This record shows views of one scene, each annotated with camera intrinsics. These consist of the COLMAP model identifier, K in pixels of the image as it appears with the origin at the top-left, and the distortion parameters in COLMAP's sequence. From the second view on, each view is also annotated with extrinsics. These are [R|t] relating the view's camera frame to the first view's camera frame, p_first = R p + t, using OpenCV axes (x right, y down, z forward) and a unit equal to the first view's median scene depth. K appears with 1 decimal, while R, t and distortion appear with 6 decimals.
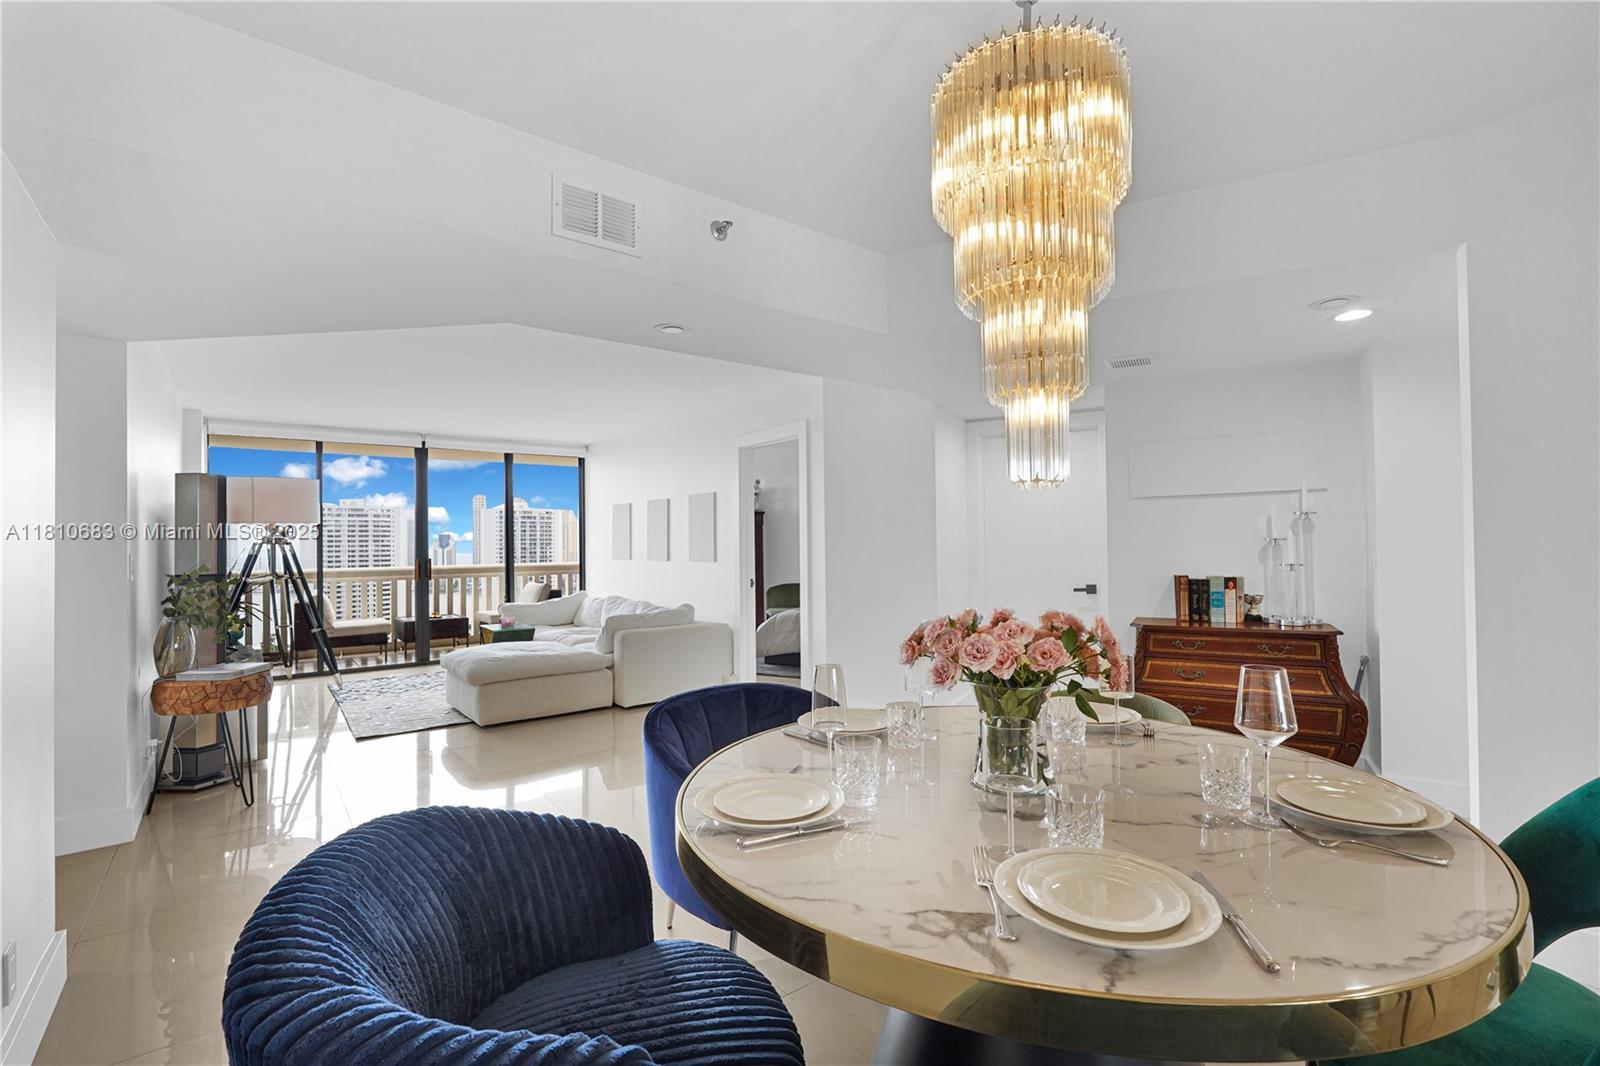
lens RADIAL K [[739.5, 0, 795.9], [0, 739.5, 534.3], [0, 0, 1]] dist [0.009797, 0.001620]
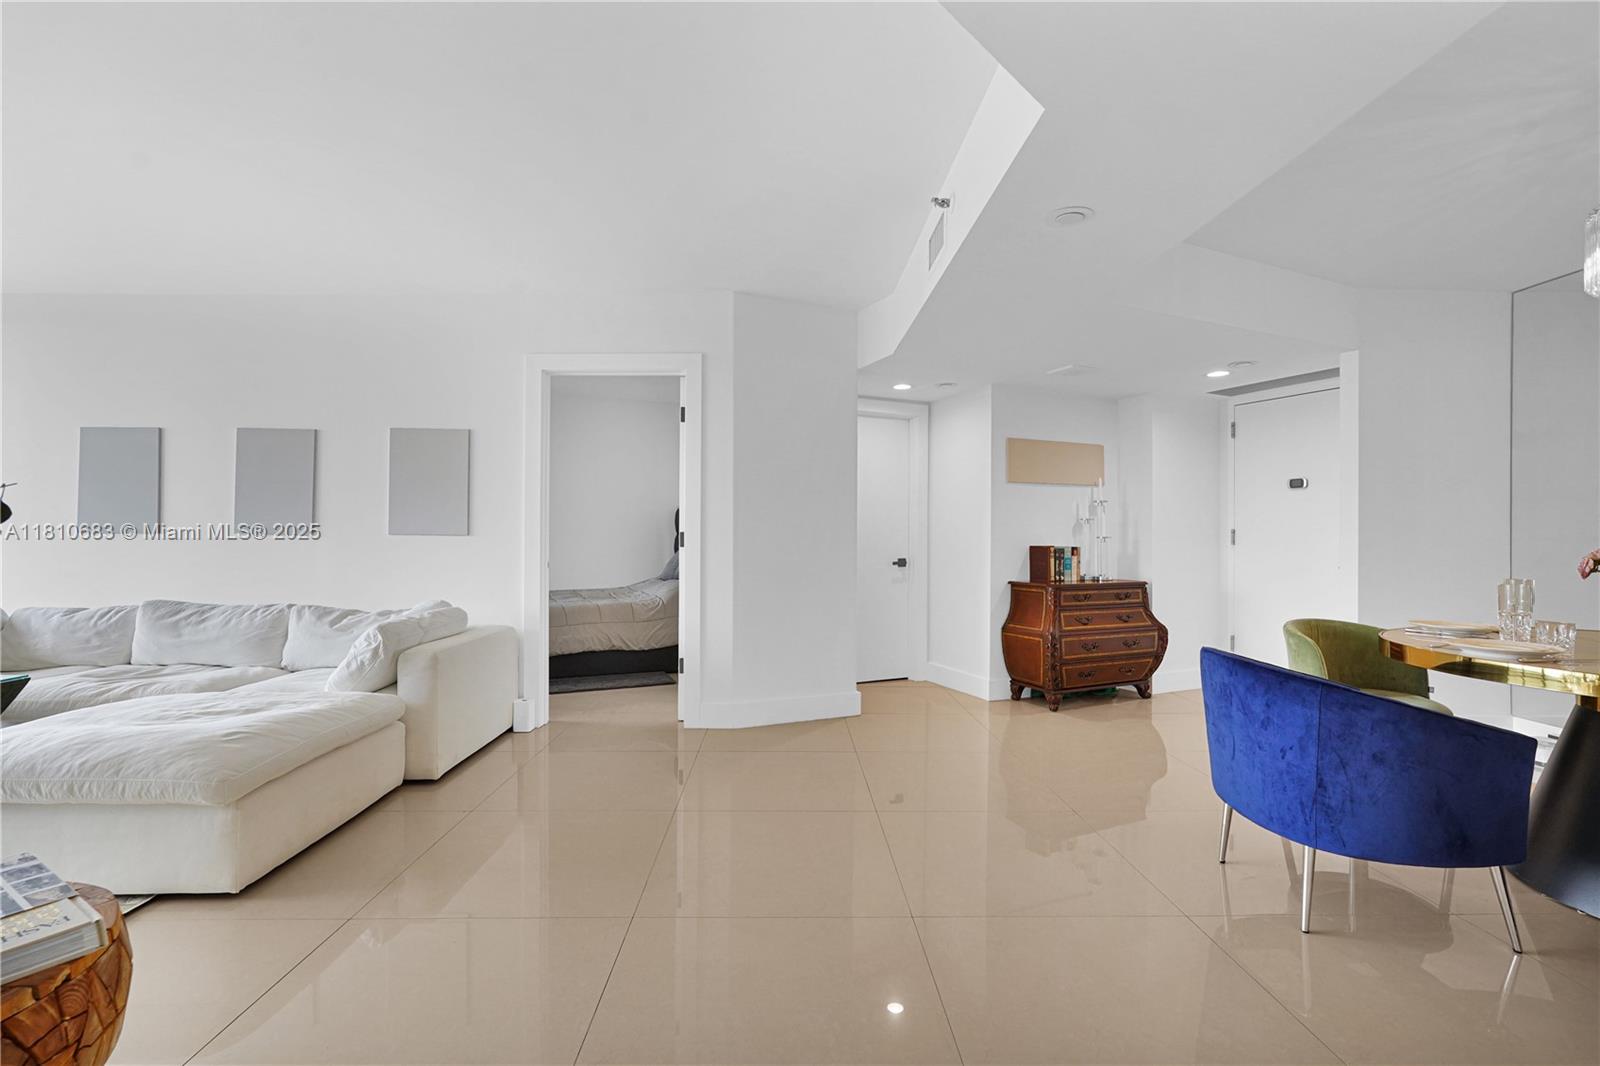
lens RADIAL K [[719.1, 0, 799.7], [0, 719.1, 532.2], [0, 0, 1]] dist [-0.009790, 0.000409]
pose [[0.593733, 0.019979, 0.804414, -0.741537], [-0.025400, 0.999659, -0.006080, 0.051694], [-0.804261, -0.016823, 0.594038, 0.627750]]
